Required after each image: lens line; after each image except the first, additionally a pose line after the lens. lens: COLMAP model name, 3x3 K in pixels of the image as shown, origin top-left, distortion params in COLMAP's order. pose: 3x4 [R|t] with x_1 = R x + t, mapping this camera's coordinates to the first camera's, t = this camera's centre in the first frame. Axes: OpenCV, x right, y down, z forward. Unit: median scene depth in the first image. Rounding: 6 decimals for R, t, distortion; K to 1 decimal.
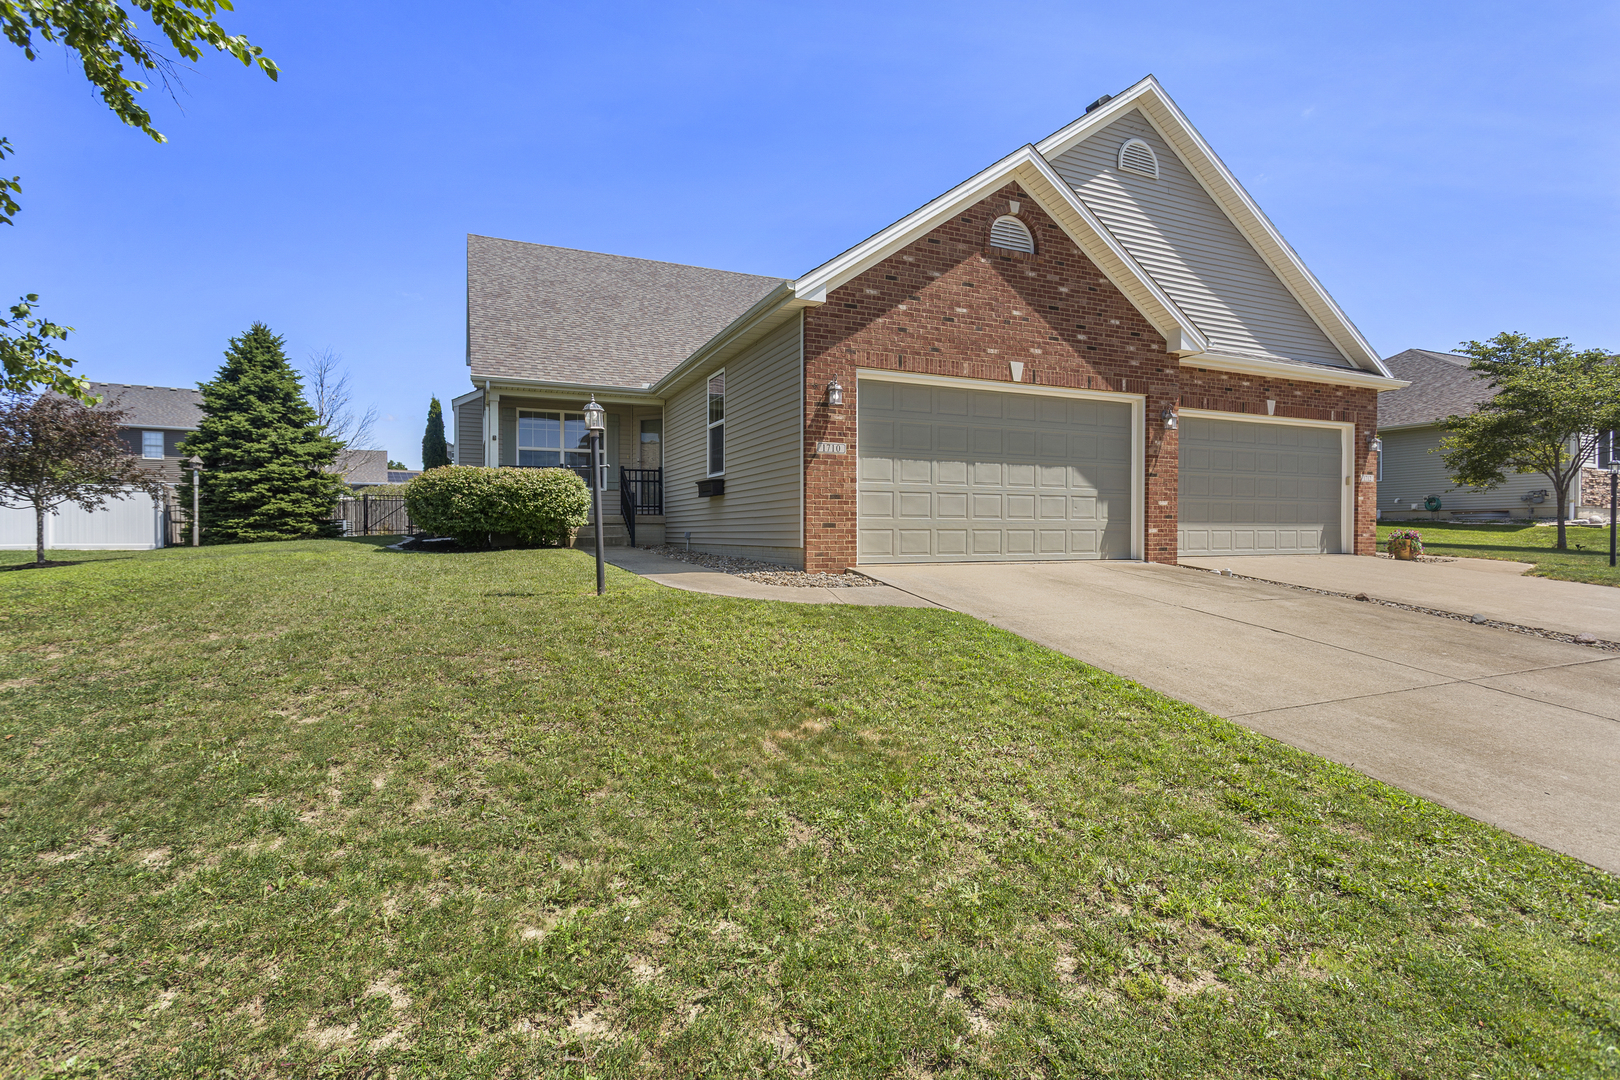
lens RADIAL K [[774.0, 0, 777.3], [0, 774.0, 572.6], [0, 0, 1]] dist [0.000039, 0.001734]
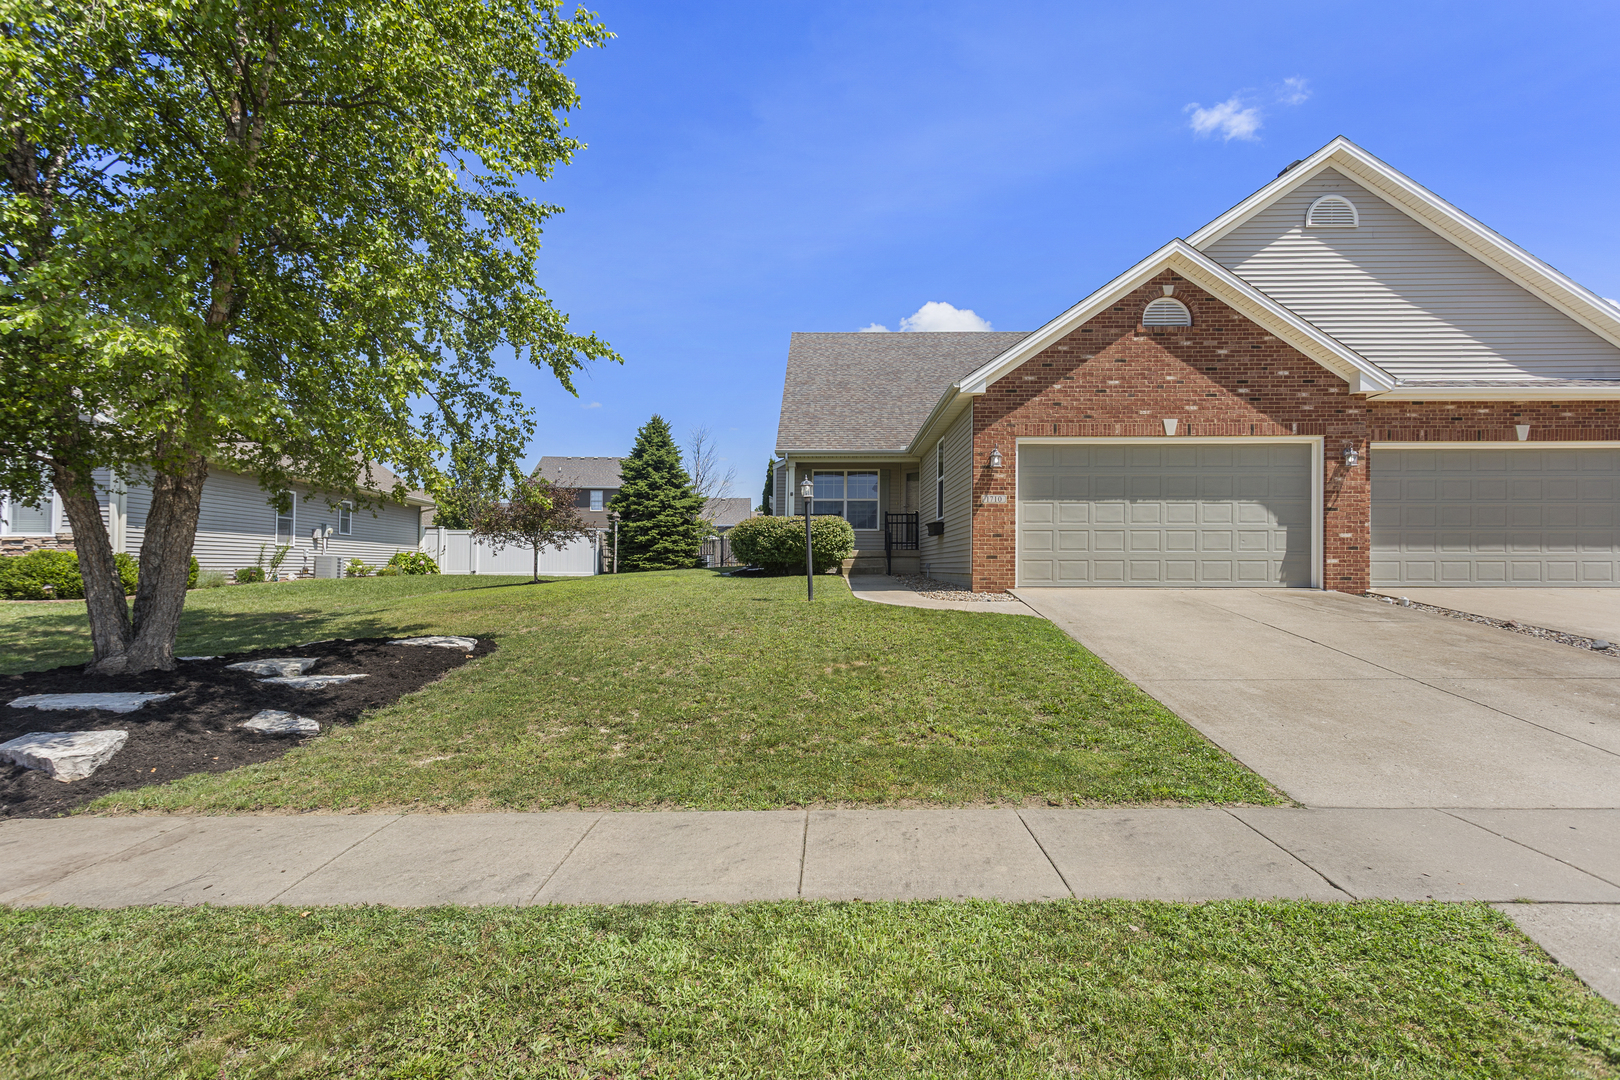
lens RADIAL K [[774.0, 0, 772.3], [0, 774.0, 600.6], [0, 0, 1]] dist [0.000039, 0.001734]
pose [[0.898133, 0.021208, -0.439213, 0.245438], [-0.024793, 0.999690, -0.002425, 0.020169], [0.439025, 0.013067, 0.898380, -0.279084]]
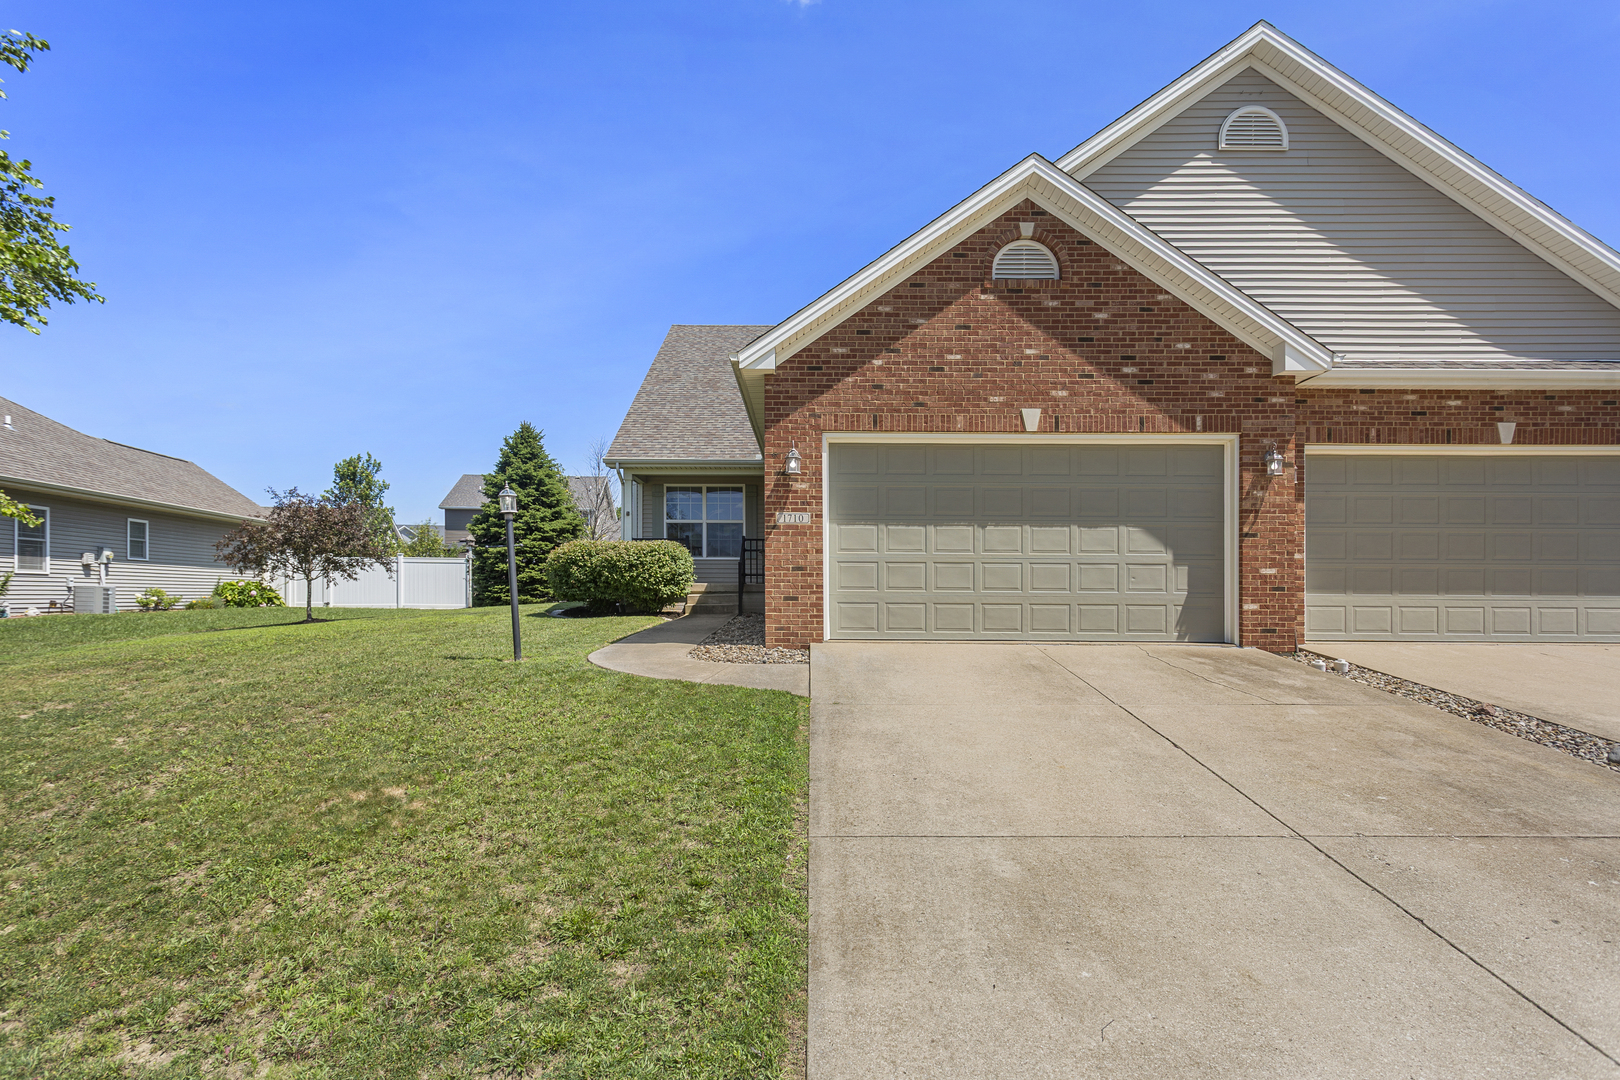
lens RADIAL K [[799.9, 0, 778.3], [0, 799.9, 628.1], [0, 0, 1]] dist [0.000669, 0.001063]
pose [[0.909305, 0.023674, -0.415457, 0.364821], [-0.028162, 0.999592, -0.004680, -0.015172], [0.415177, 0.015956, 0.909601, 0.071808]]
